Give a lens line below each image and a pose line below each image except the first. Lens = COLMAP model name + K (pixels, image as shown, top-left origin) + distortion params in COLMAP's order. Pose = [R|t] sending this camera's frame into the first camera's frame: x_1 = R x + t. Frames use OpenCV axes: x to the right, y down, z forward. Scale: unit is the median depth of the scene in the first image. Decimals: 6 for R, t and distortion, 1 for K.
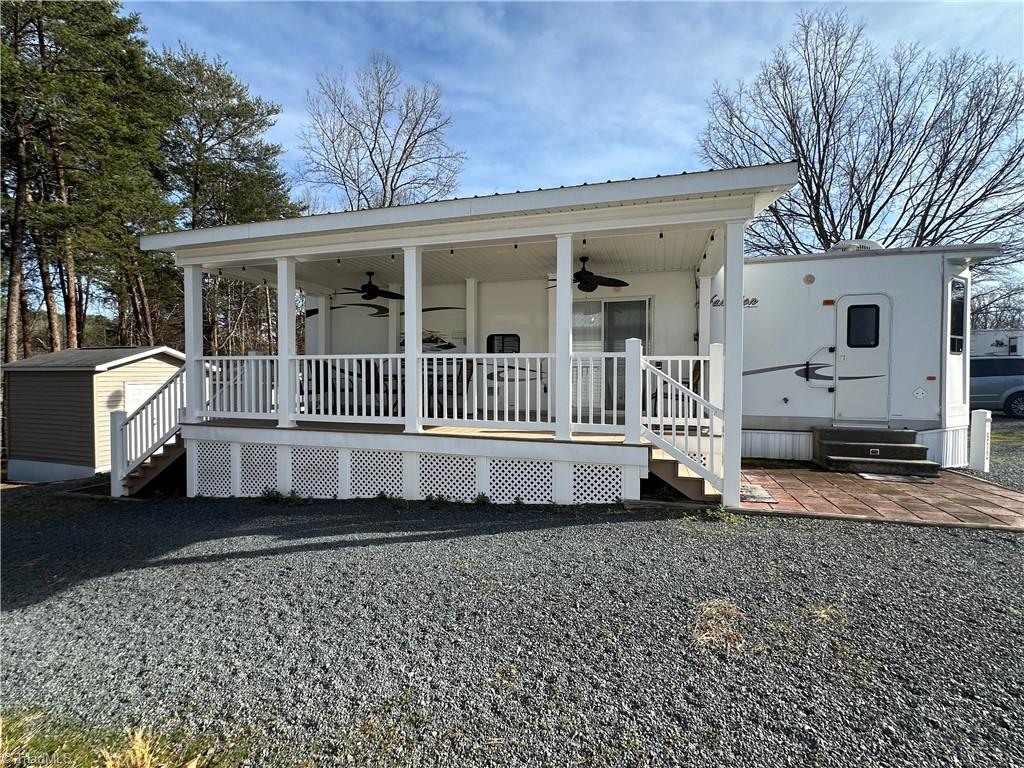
lens RADIAL K [[470.4, 0, 516.8], [0, 470.4, 382.9], [0, 0, 1]] dist [-0.003541, 0.001110]
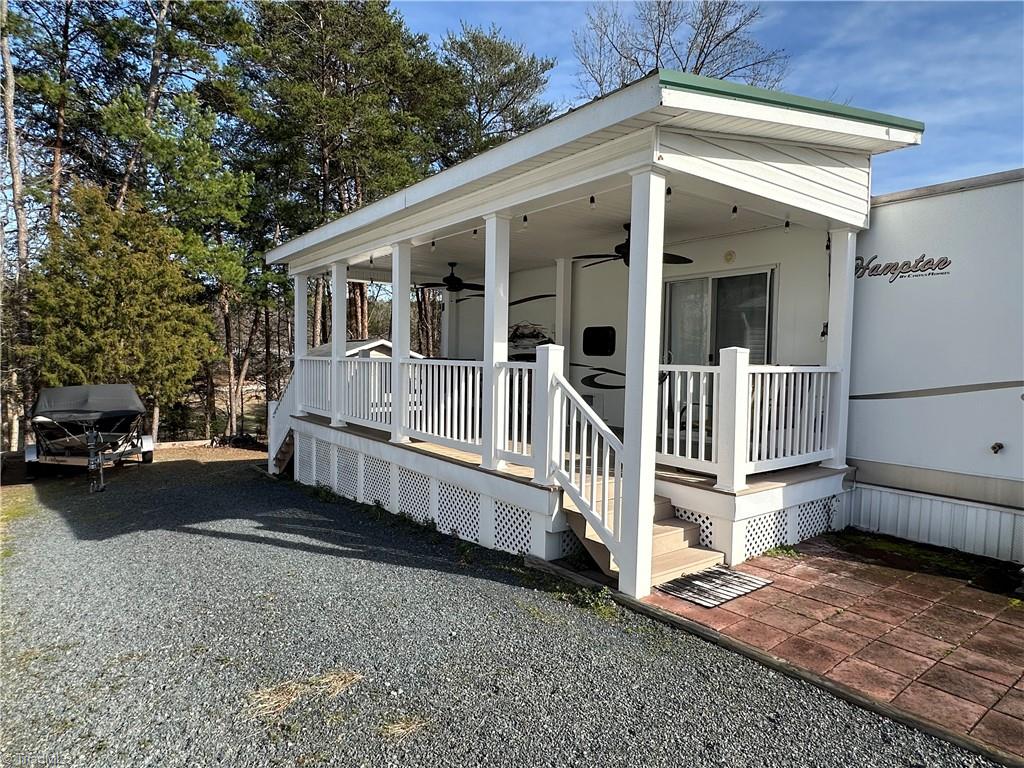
lens RADIAL K [[611.1, 0, 517.5], [0, 611.1, 380.9], [0, 0, 1]] dist [0.008864, -0.002792]
pose [[0.810635, 0.032347, -0.584657, 0.551634], [-0.024375, 0.999472, 0.021502, -0.040029], [0.585044, -0.003180, 0.810995, 0.125137]]
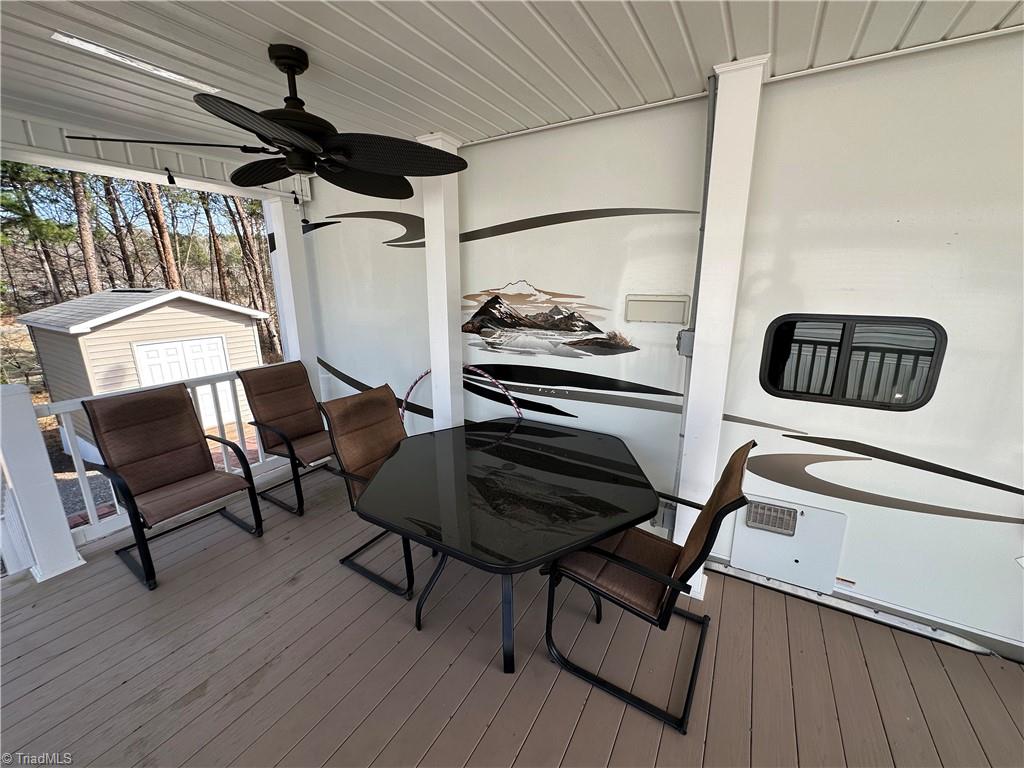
lens RADIAL K [[410.5, 0, 511.9], [0, 410.5, 382.2], [0, 0, 1]] dist [-0.007008, 0.001526]
pose [[0.972269, 0.046497, -0.229196, -0.181565], [0.005999, 0.974754, 0.223199, -0.143680], [0.233788, -0.218384, 0.947445, 0.912785]]
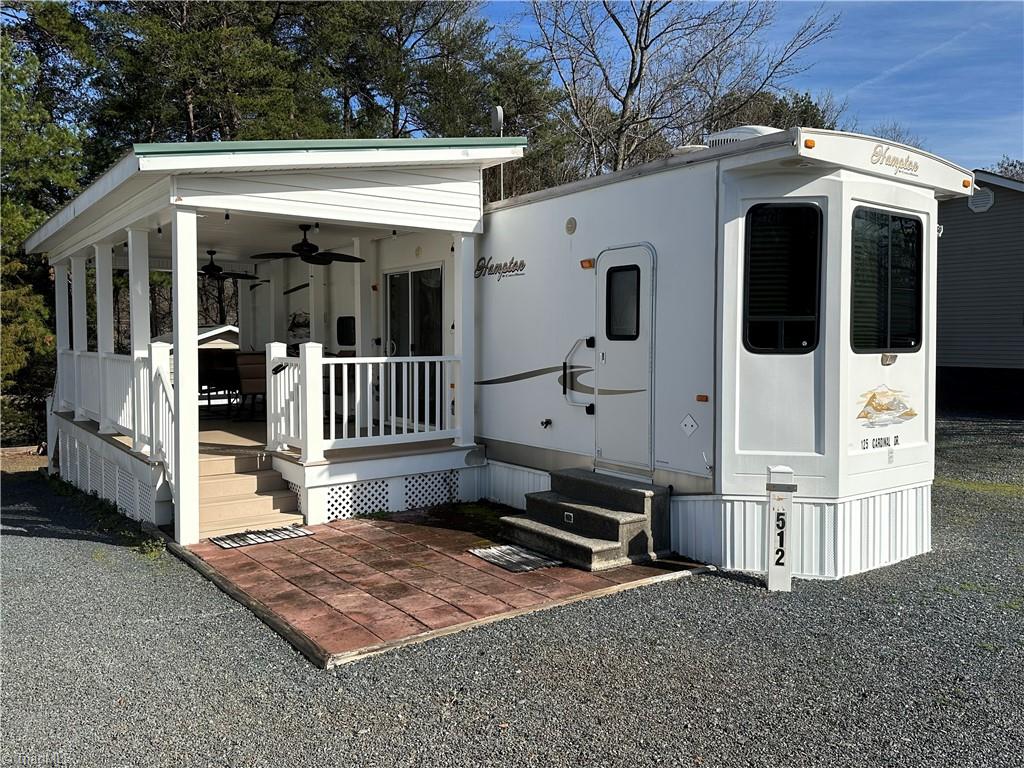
lens RADIAL K [[809.2, 0, 514.6], [0, 809.2, 374.9], [0, 0, 1]] dist [0.090387, -0.007664]
pose [[0.796811, 0.023334, -0.603777, 1.220060], [-0.005184, 0.999481, 0.031786, -0.062661], [0.604206, -0.022197, 0.796519, 0.118071]]
